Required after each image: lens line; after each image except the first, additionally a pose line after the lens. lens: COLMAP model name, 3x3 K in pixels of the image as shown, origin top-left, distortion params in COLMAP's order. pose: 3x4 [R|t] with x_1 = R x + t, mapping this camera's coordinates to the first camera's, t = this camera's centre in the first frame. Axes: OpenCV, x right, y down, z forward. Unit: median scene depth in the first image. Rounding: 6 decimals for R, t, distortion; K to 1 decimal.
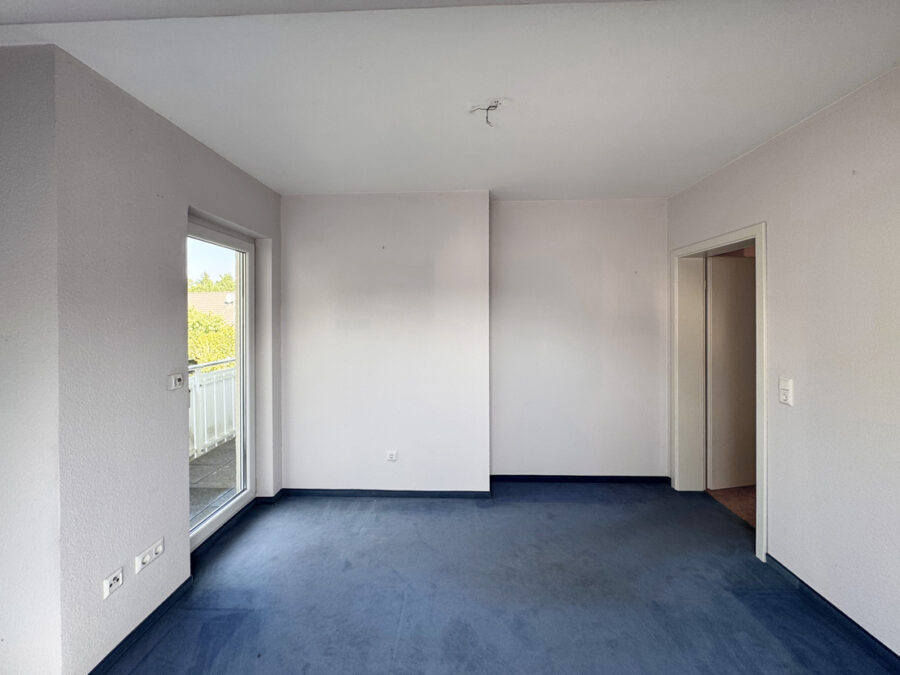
lens RADIAL K [[373.8, 0, 454.9], [0, 373.8, 312.9], [0, 0, 1]] dist [-0.003506, -0.000269]
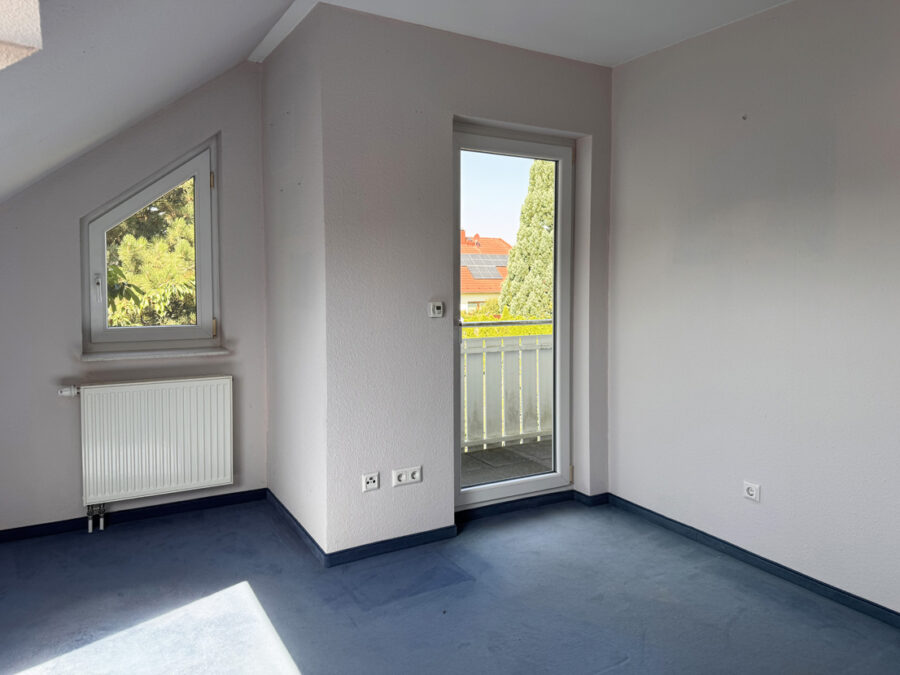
lens RADIAL K [[651.4, 0, 450.2], [0, 651.4, 306.0], [0, 0, 1]] dist [0.100023, -0.144420]
pose [[0.521702, 0.046972, -0.851834, 0.497053], [-0.003600, 0.998595, 0.052860, 0.065845], [0.853120, -0.024511, 0.521138, 0.128237]]
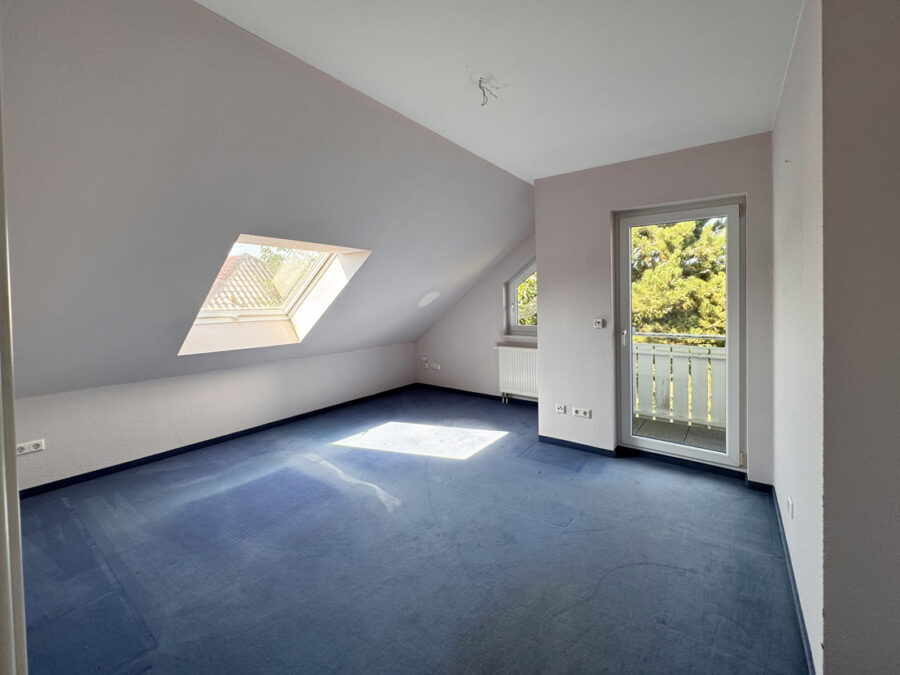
lens RADIAL K [[373.8, 0, 454.9], [0, 373.8, 312.9], [0, 0, 1]] dist [-0.003506, -0.000269]
pose [[-0.575503, 0.037449, -0.816942, 0.720358], [0.017144, 0.999284, 0.033731, 0.052358], [0.817620, 0.005406, -0.575733, 1.060160]]
